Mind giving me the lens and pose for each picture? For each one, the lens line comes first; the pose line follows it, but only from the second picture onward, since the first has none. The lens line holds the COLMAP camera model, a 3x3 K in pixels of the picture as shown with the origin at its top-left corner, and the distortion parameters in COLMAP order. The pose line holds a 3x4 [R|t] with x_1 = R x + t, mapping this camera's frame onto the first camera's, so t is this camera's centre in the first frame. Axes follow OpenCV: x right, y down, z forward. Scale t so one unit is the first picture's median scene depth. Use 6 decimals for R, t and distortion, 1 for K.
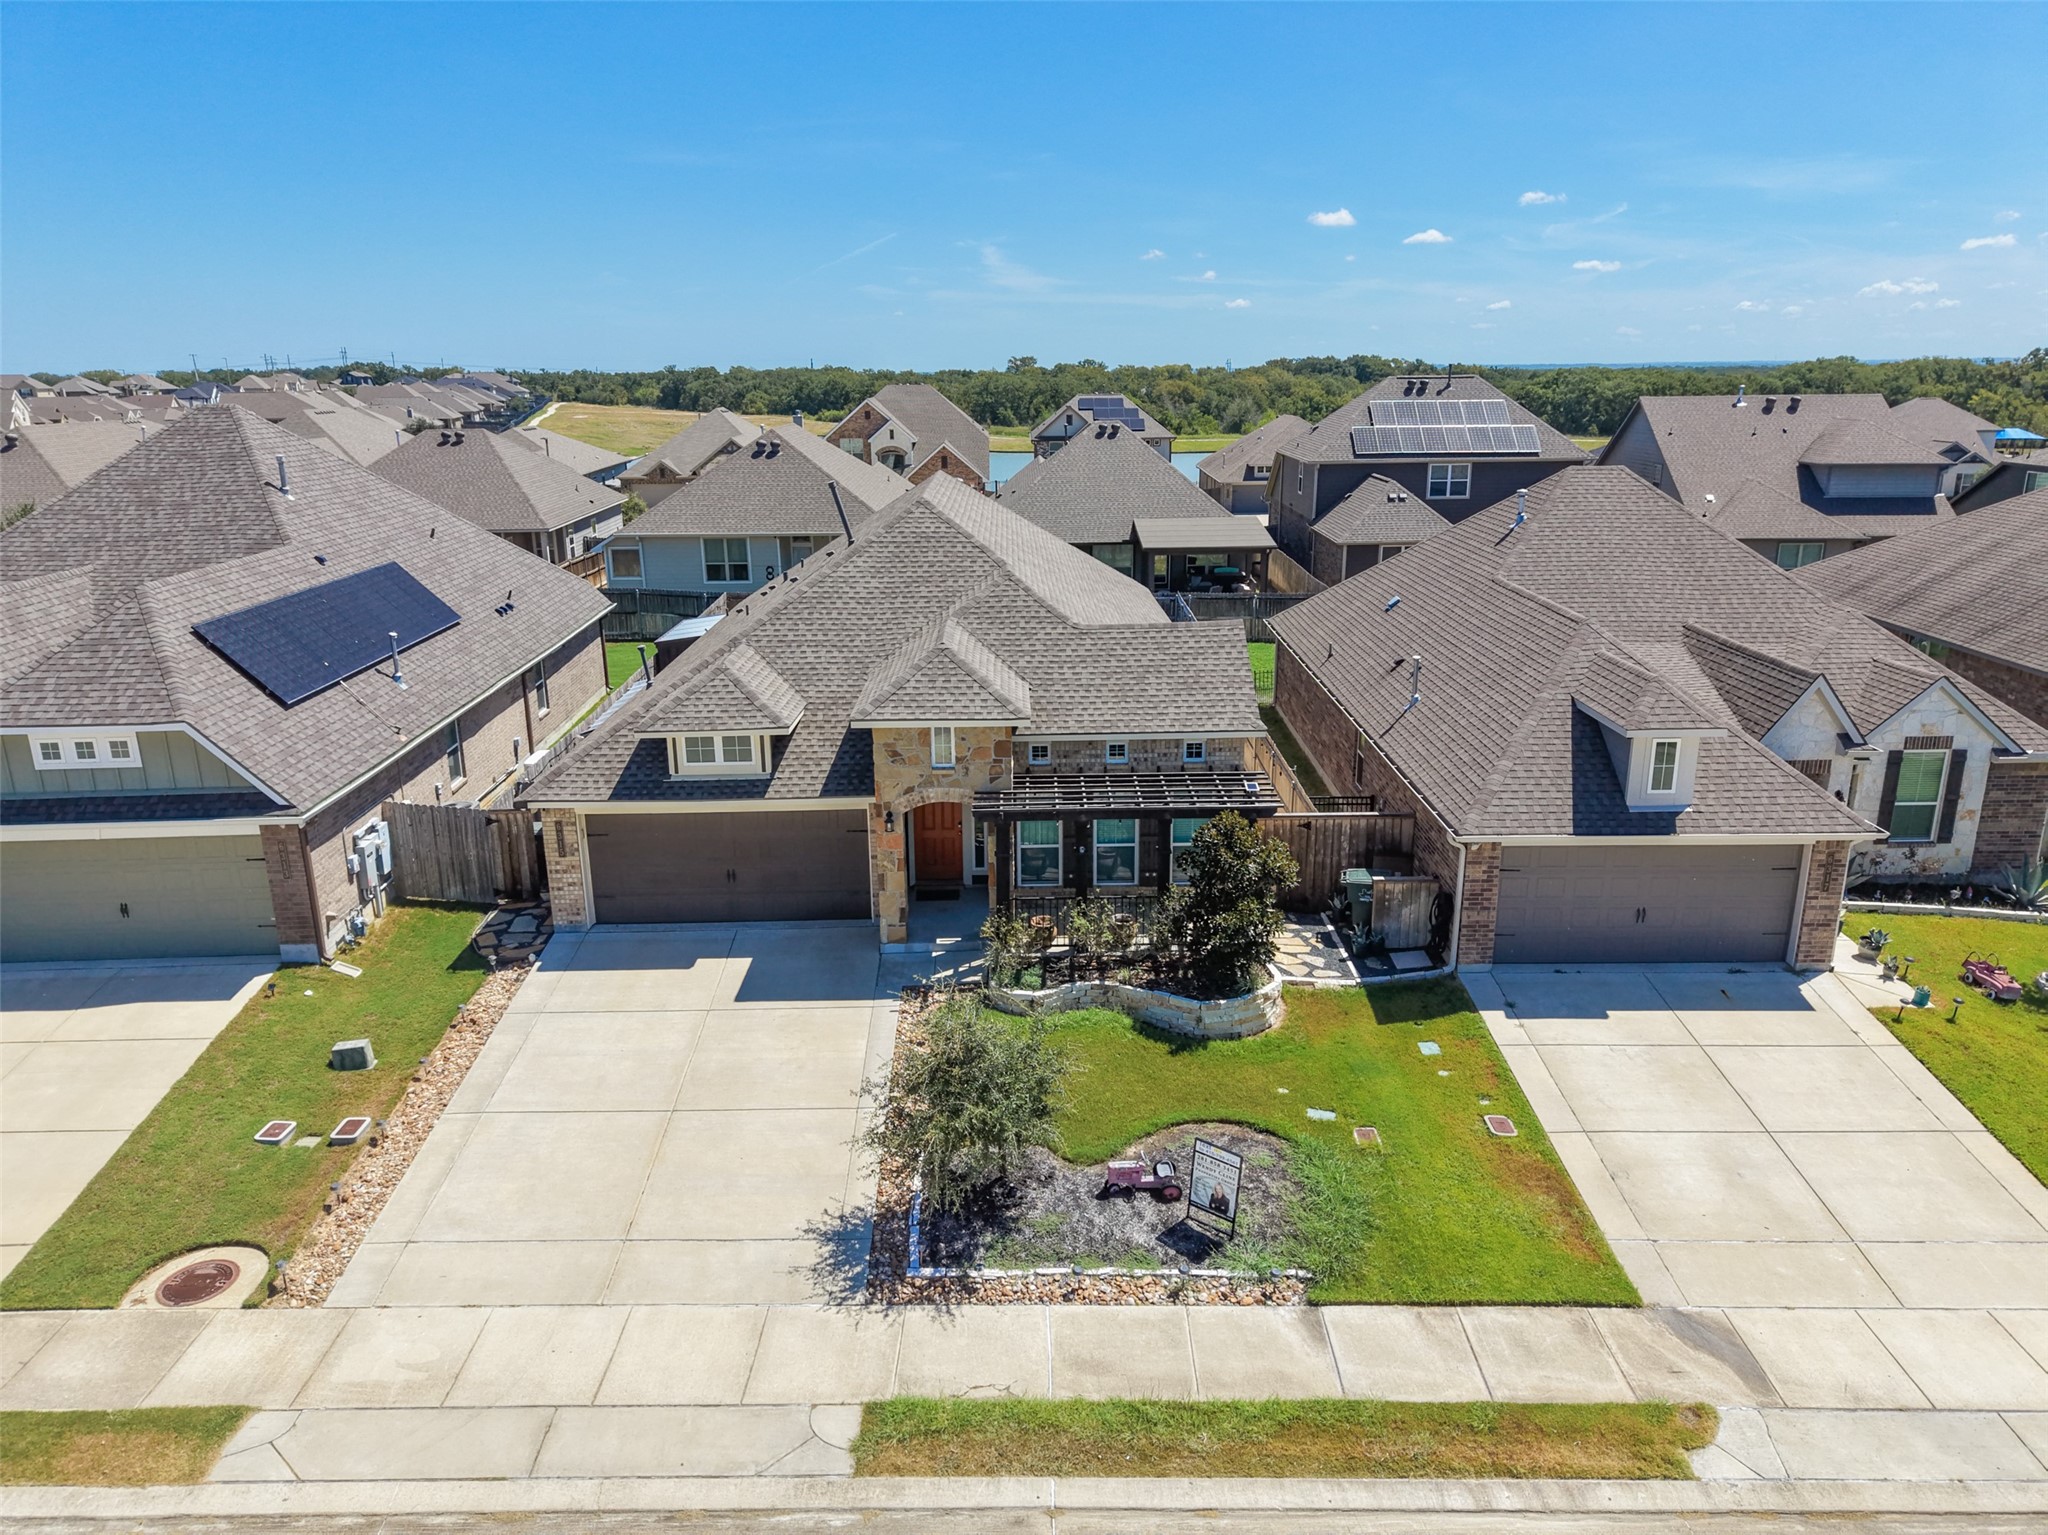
lens RADIAL K [[1425.6, 0, 1024.0], [0, 1425.6, 767.5], [0, 0, 1]] dist [0.008698, -0.013748]
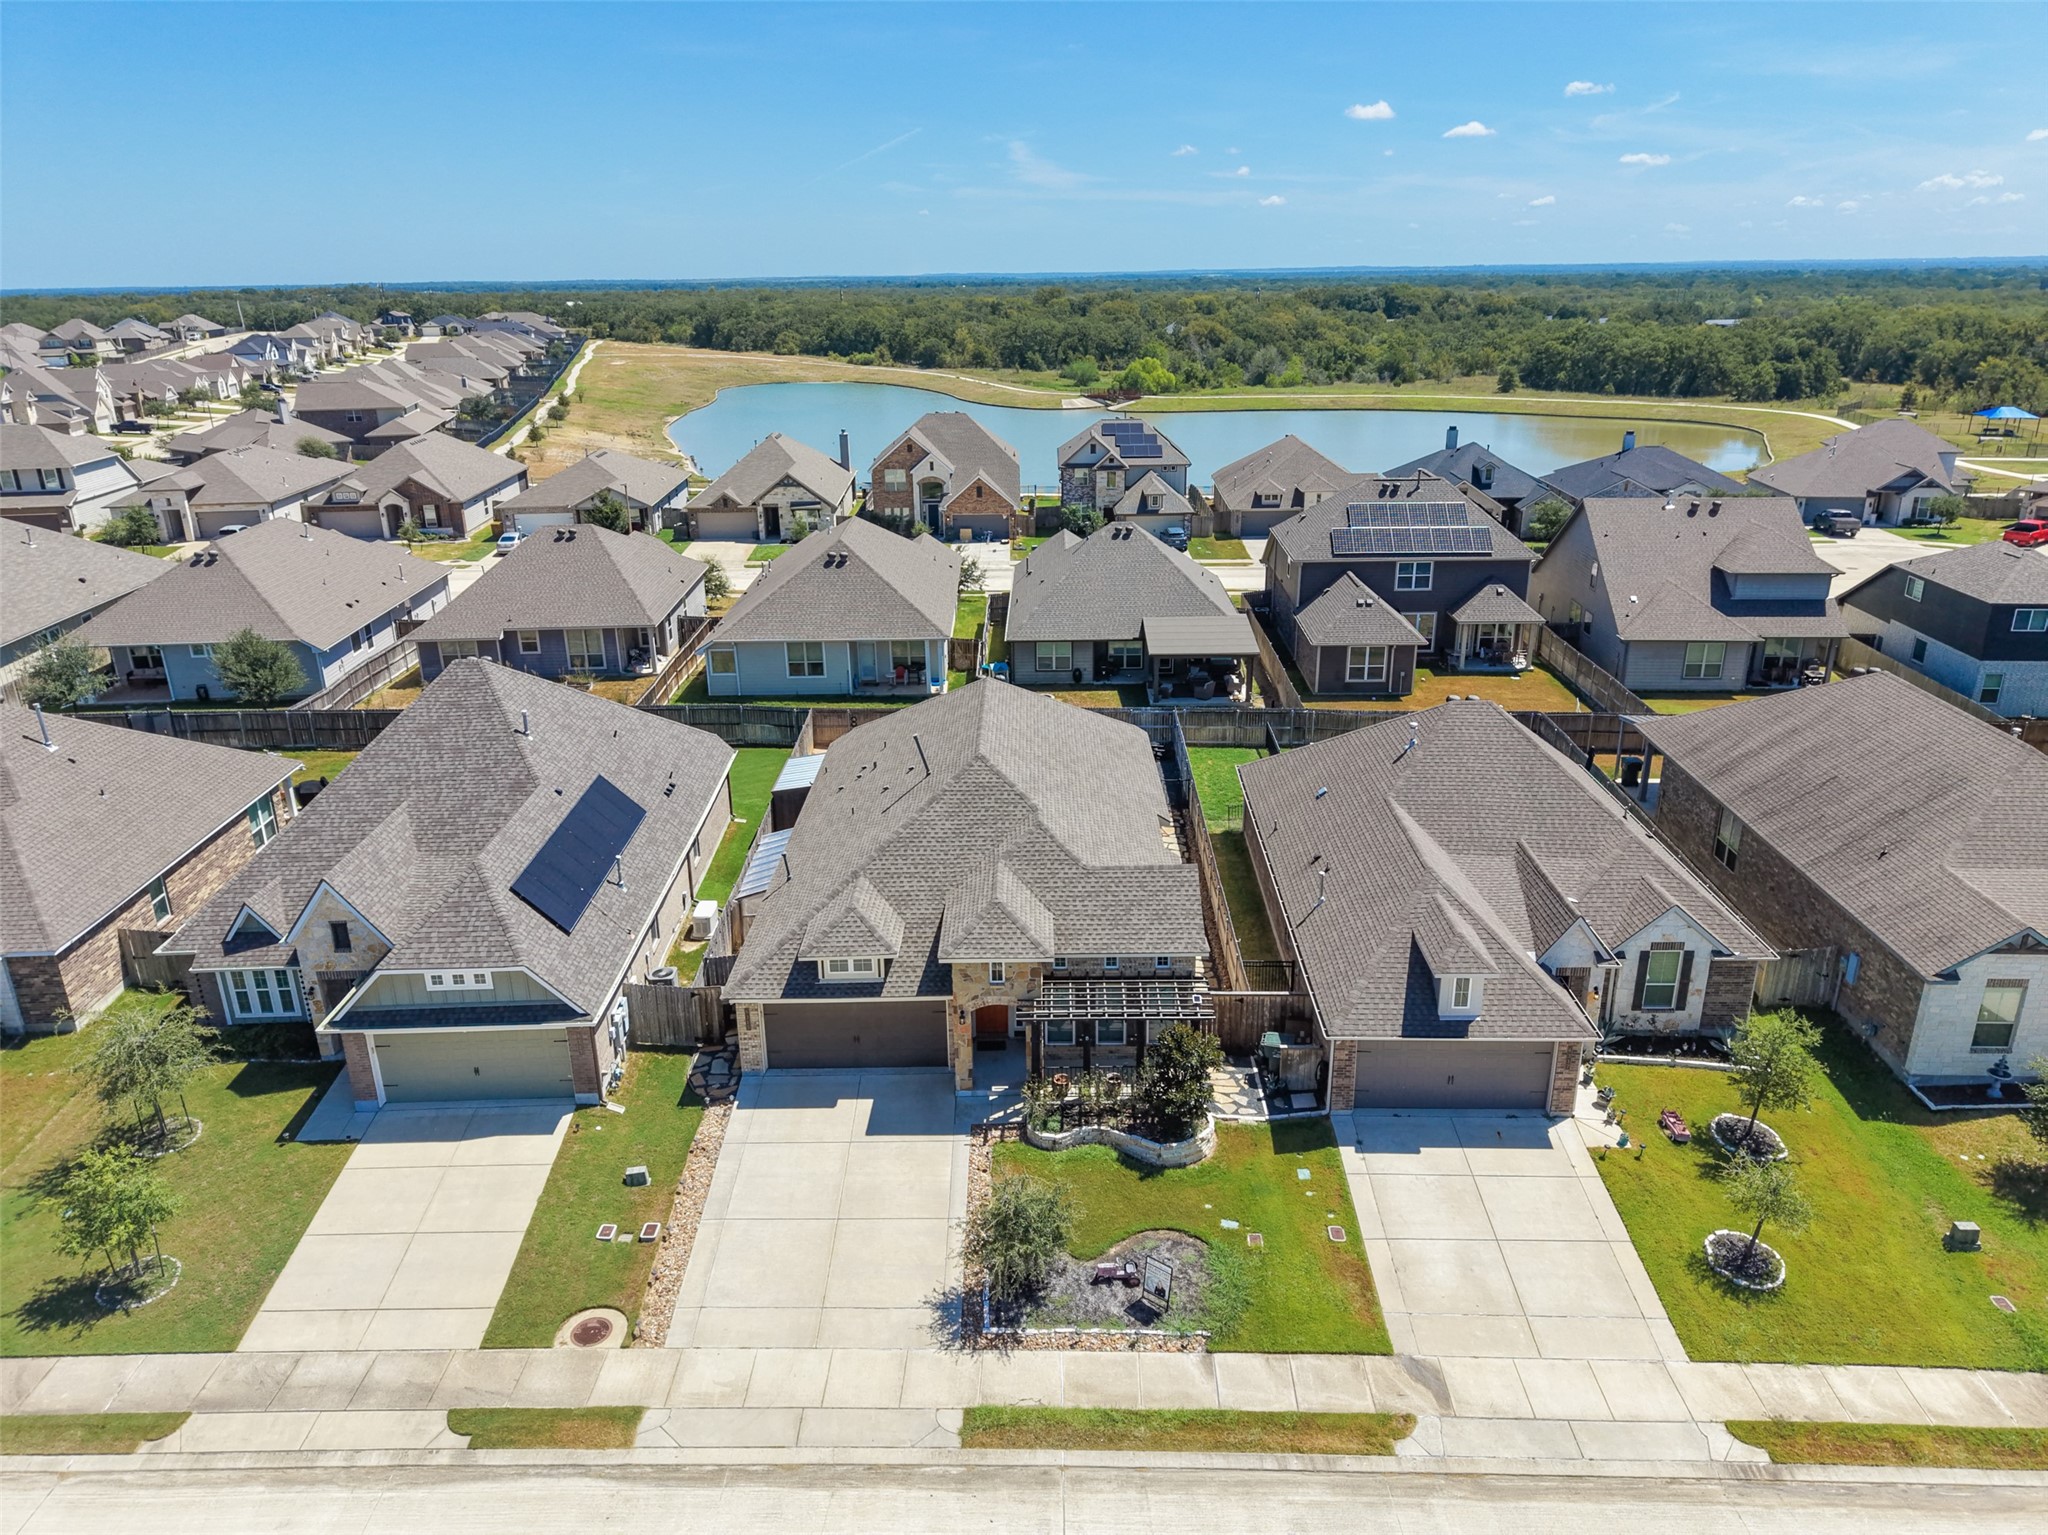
lens RADIAL K [[1449.7, 0, 1015.5], [0, 1449.7, 759.8], [0, 0, 1]] dist [0.000855, -0.003576]
pose [[0.999693, 0.002327, -0.024655, 0.001220], [-0.000695, 0.997821, 0.065980, -0.359008], [0.024755, -0.065942, 0.997516, -0.572305]]
